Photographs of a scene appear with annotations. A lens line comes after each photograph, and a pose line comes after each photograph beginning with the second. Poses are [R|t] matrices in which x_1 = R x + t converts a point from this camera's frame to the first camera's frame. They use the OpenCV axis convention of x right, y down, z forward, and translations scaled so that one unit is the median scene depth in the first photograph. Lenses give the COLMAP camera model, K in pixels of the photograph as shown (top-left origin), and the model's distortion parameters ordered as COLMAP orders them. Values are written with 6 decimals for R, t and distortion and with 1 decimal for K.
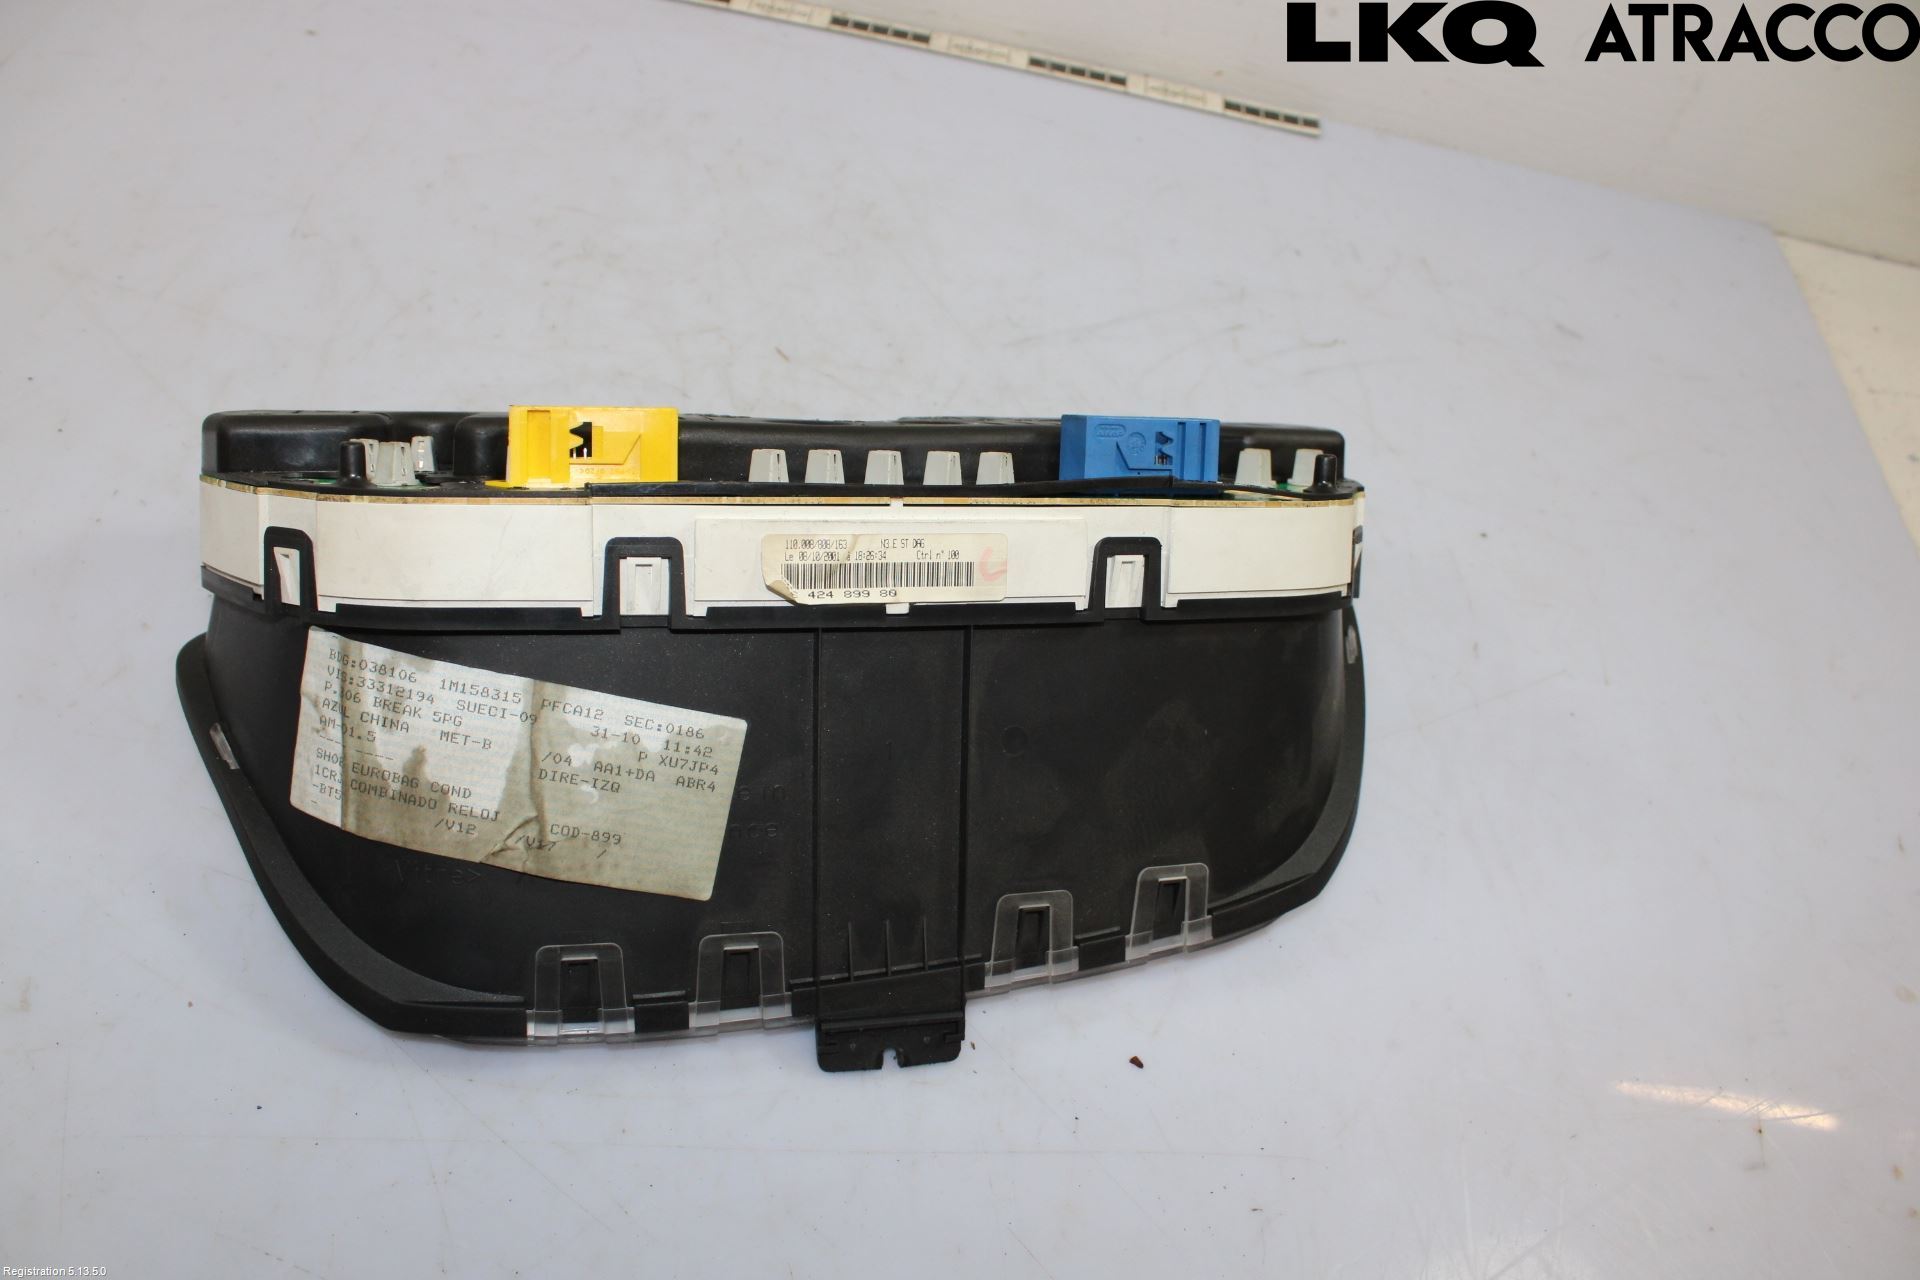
lens RADIAL K [[1551.8, 0, 960.0], [0, 1551.8, 640.0], [0, 0, 1]] dist [-0.185081, 0.162504]
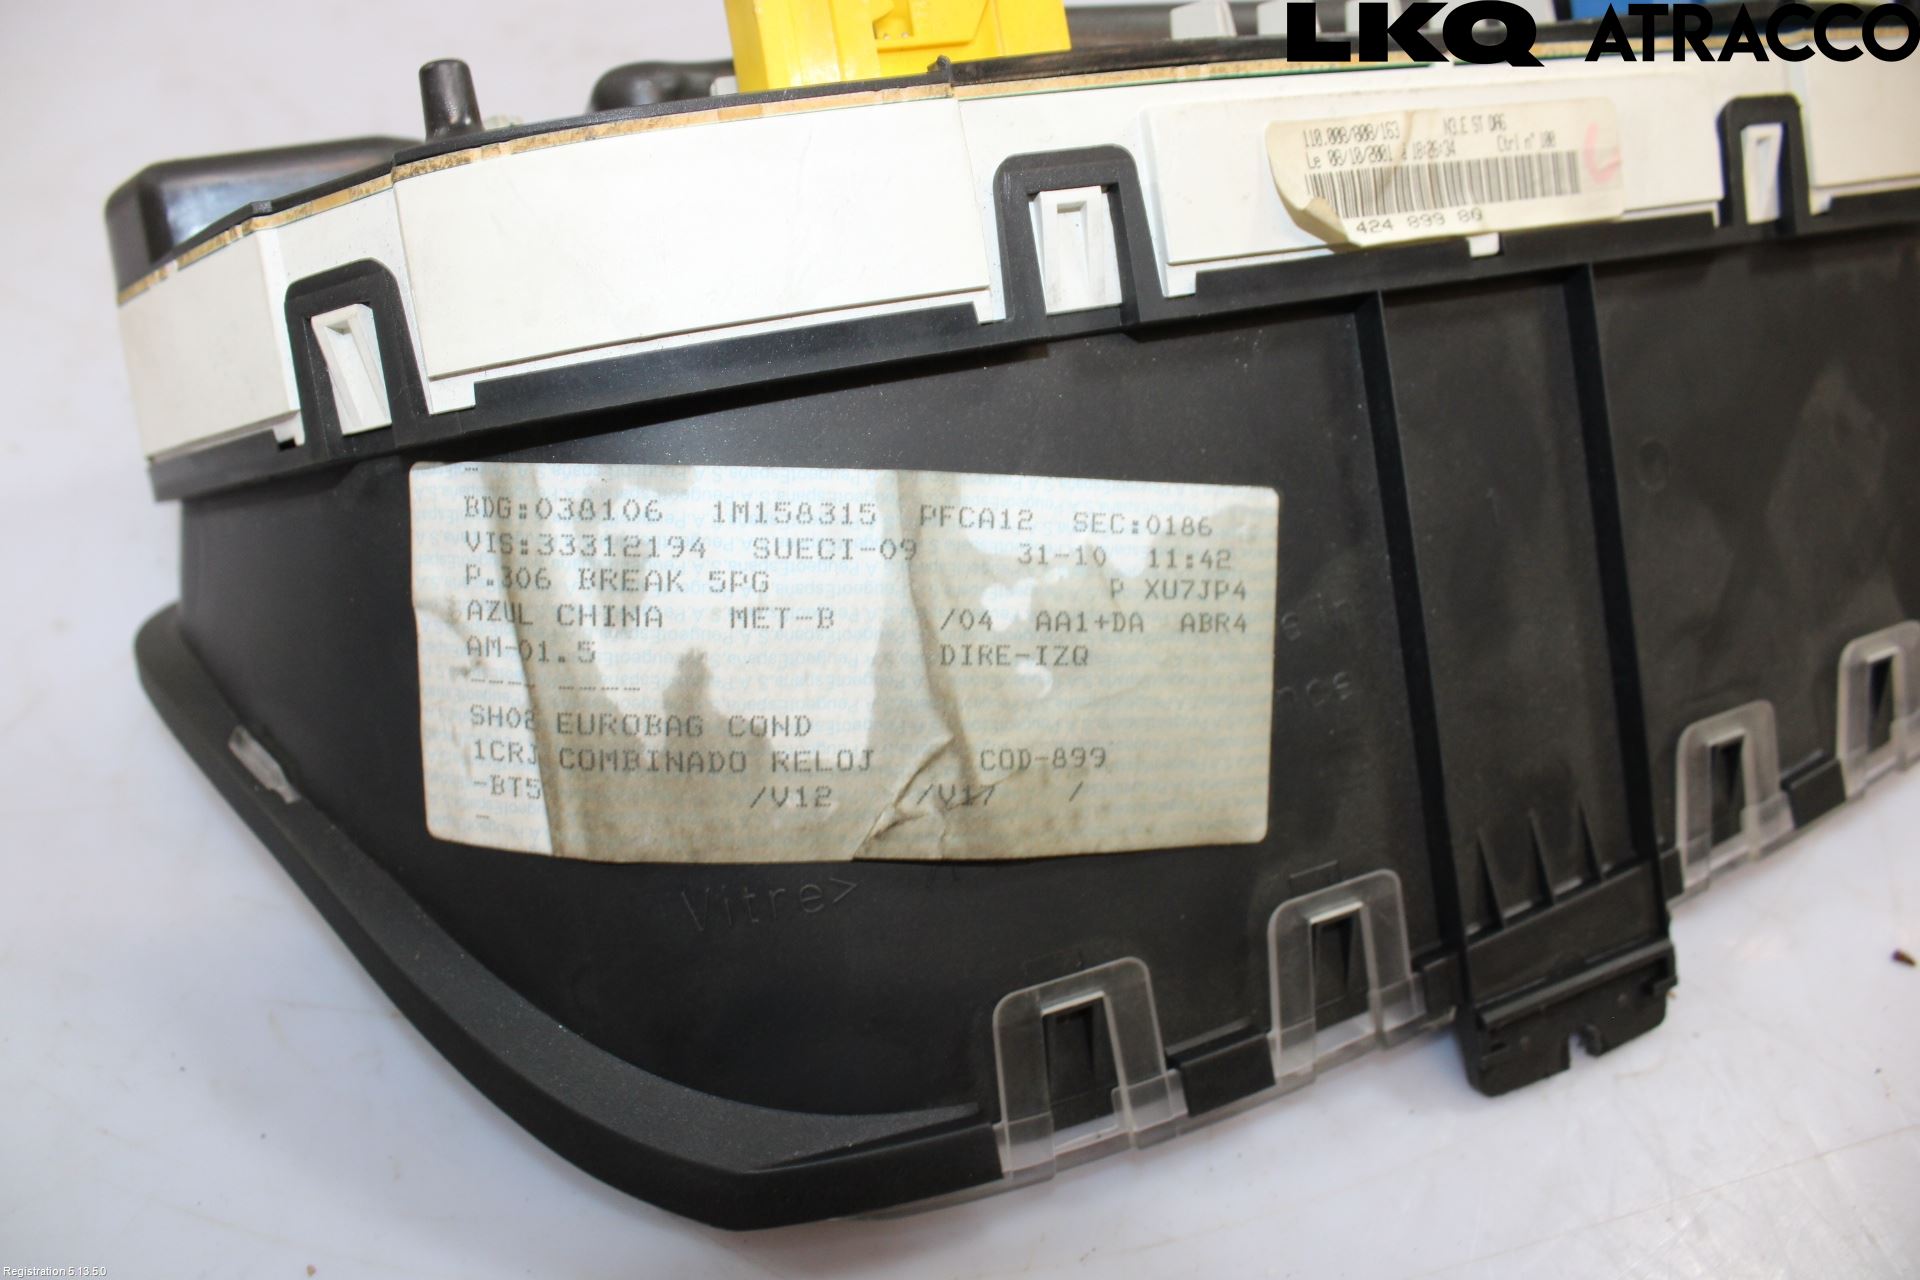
lens RADIAL K [[1551.8, 0, 960.0], [0, 1551.8, 640.0], [0, 0, 1]] dist [-0.185081, 0.162504]
pose [[0.976961, -0.203526, 0.064216, -0.297261], [0.203717, 0.979023, 0.003633, 0.081106], [-0.063608, 0.009533, 0.997929, 0.491142]]
